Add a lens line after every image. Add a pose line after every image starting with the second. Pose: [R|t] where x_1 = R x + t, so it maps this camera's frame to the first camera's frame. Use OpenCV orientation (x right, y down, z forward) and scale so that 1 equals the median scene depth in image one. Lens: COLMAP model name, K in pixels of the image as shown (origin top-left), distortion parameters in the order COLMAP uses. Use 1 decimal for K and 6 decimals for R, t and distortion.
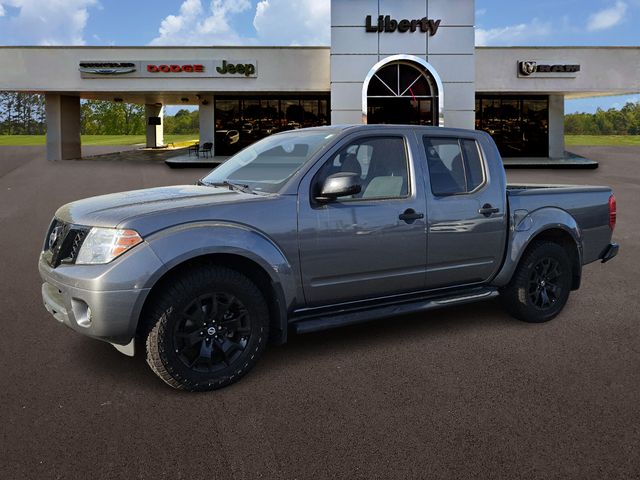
lens RADIAL K [[552.6, 0, 333.9], [0, 552.6, 242.2], [0, 0, 1]] dist [0.080612, 0.000413]
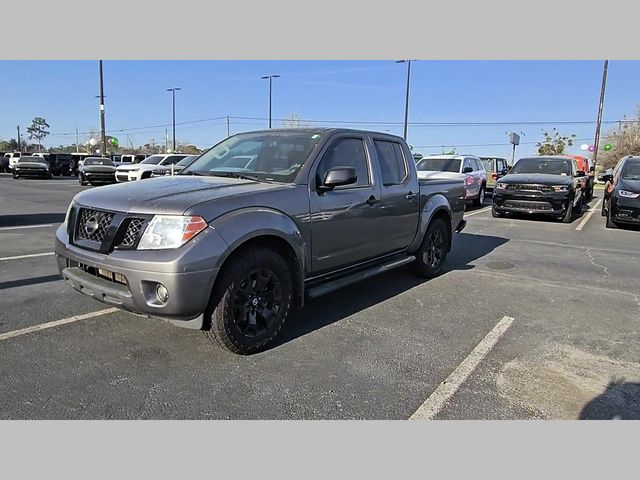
lens RADIAL K [[435.8, 0, 309.7], [0, 435.8, 241.2], [0, 0, 1]] dist [0.005461, -0.002227]
pose [[0.948674, -0.038246, 0.313935, -0.377445], [0.023698, 0.998466, 0.050031, -0.009931], [-0.315367, -0.040023, 0.948125, 0.098252]]
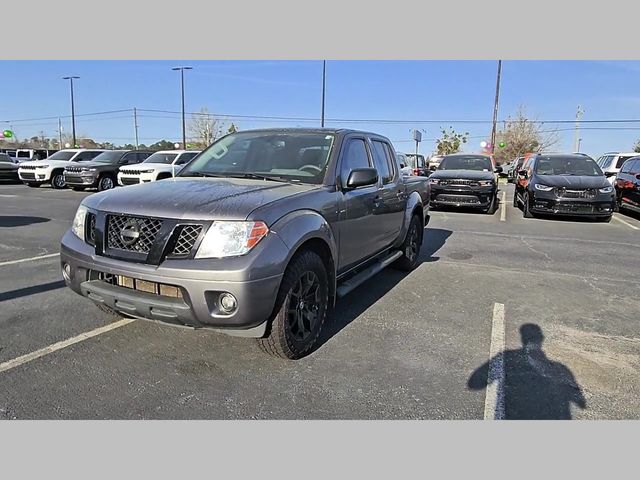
lens RADIAL K [[435.8, 0, 309.7], [0, 435.8, 241.2], [0, 0, 1]] dist [0.005461, -0.002227]
pose [[0.865657, -0.075372, 0.494931, -0.617590], [0.047914, 0.996537, 0.067957, -0.032407], [-0.498340, -0.035113, 0.866271, 0.202696]]
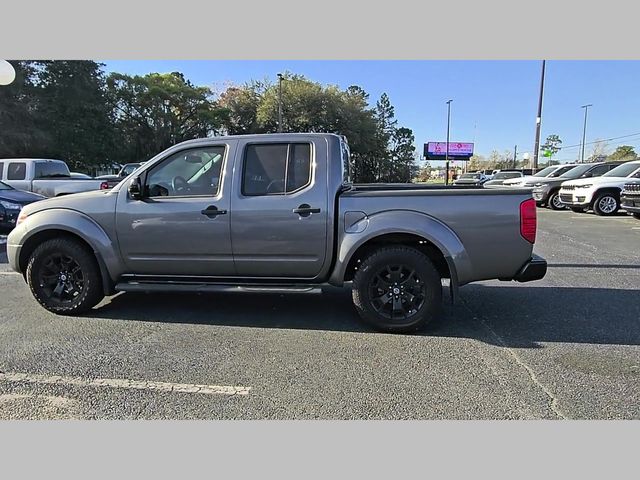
lens RADIAL K [[435.4, 0, 310.3], [0, 435.4, 236.0], [0, 0, 1]] dist [0.006206, -0.001898]
pose [[0.742337, 0.072127, -0.666133, 1.086269], [-0.068737, 0.997142, 0.031368, -0.045753], [0.666491, 0.022502, 0.745173, 0.513457]]
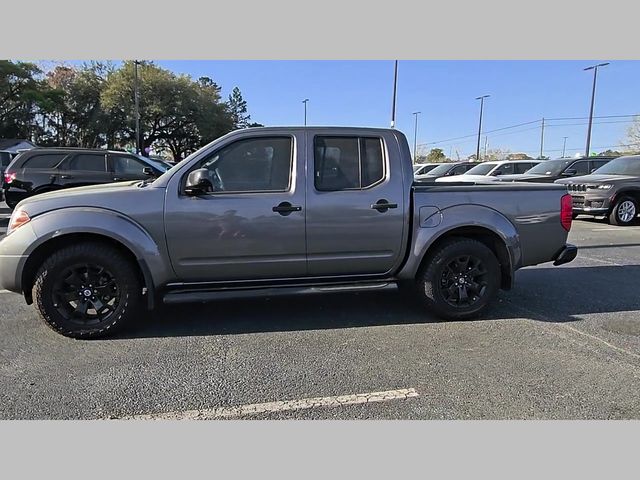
lens RADIAL K [[435.5, 0, 310.2], [0, 435.5, 238.3], [0, 0, 1]] dist [0.005612, 0.001583]
pose [[0.924987, 0.052494, -0.376354, 0.599779], [-0.045322, 0.998583, 0.027893, -0.016714], [0.377285, -0.008744, 0.926056, 0.253880]]
